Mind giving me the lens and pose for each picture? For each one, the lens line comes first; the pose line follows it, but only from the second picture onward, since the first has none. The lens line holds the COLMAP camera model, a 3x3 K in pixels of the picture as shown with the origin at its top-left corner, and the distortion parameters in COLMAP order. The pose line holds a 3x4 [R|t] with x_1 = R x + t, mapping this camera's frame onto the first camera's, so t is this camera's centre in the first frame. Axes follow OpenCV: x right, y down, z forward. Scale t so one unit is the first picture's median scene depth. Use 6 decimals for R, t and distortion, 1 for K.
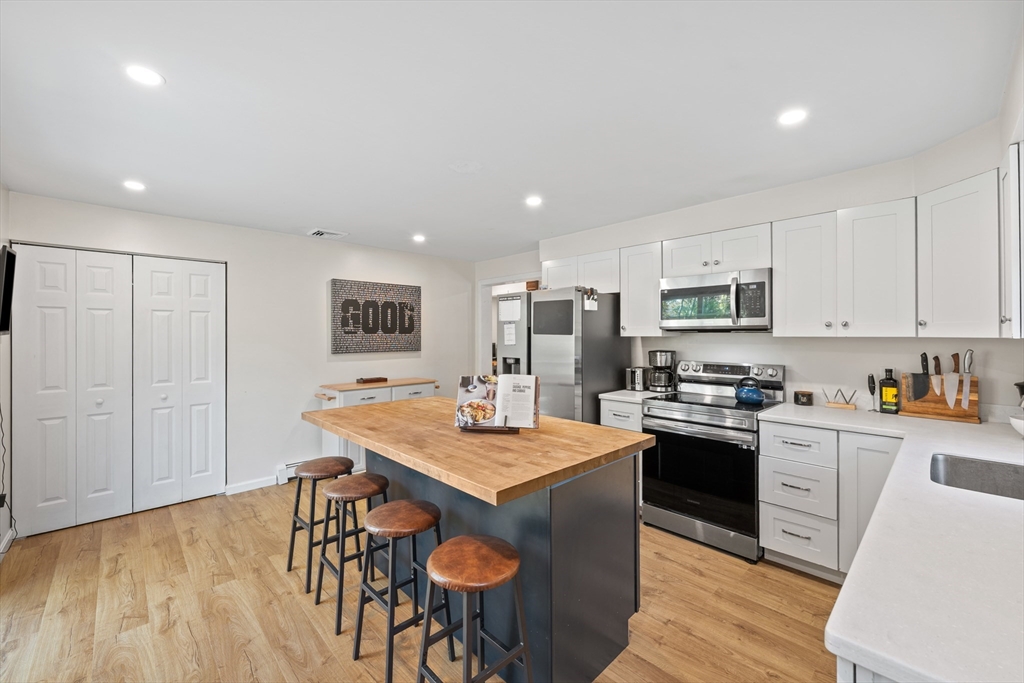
lens RADIAL K [[411.0, 0, 508.5], [0, 411.0, 337.1], [0, 0, 1]] dist [-0.001816, -0.000628]
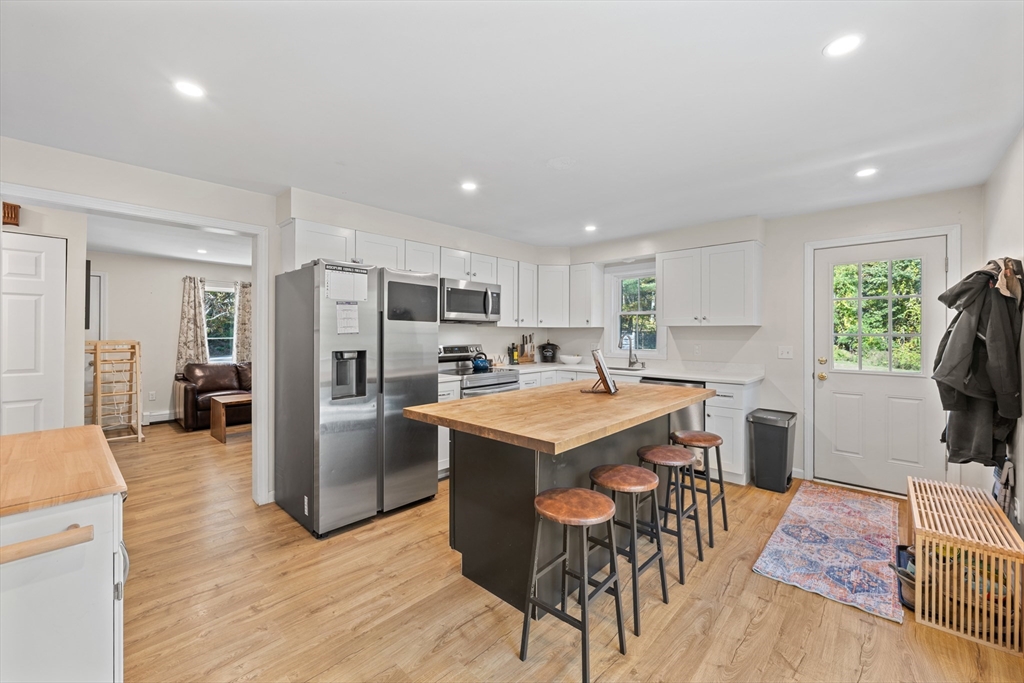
lens RADIAL K [[411.0, 0, 511.8], [0, 411.0, 335.0], [0, 0, 1]] dist [-0.001816, -0.000628]
pose [[-0.065103, -0.005636, 0.997863, -1.181715], [0.001758, 0.999982, 0.005763, 0.028192], [-0.997877, 0.002129, -0.065092, 1.205302]]
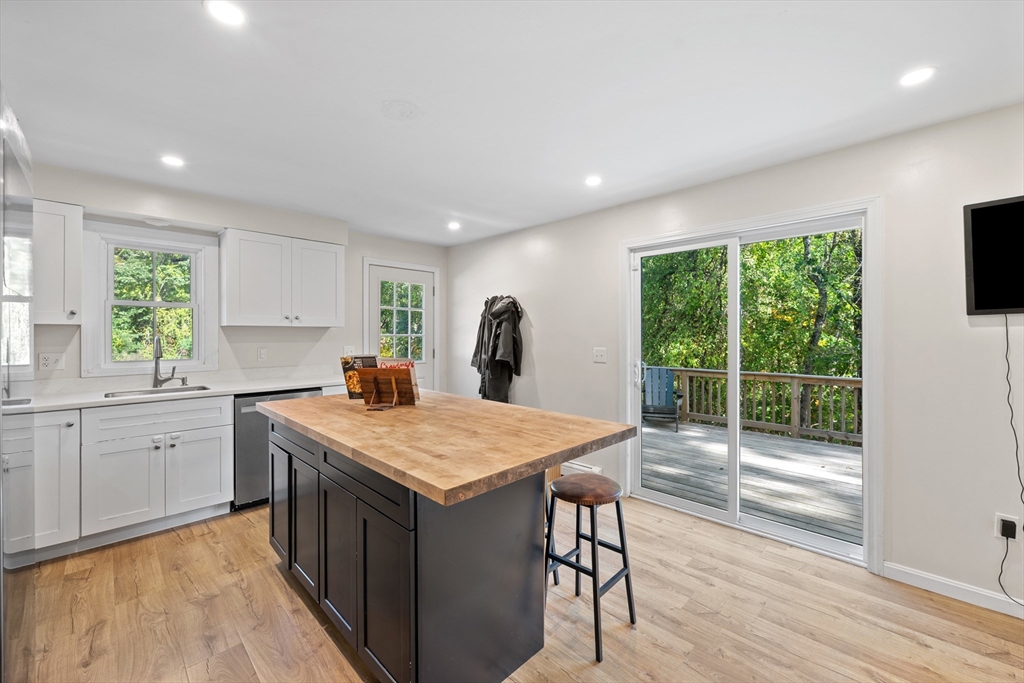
lens RADIAL K [[411.0, 0, 517.2], [0, 411.0, 333.8], [0, 0, 1]] dist [-0.001816, -0.000628]
pose [[-0.999060, 0.003354, -0.043216, -0.298856], [0.003188, 0.999987, 0.003920, 0.025481], [0.043229, 0.003779, -0.999058, 1.837299]]
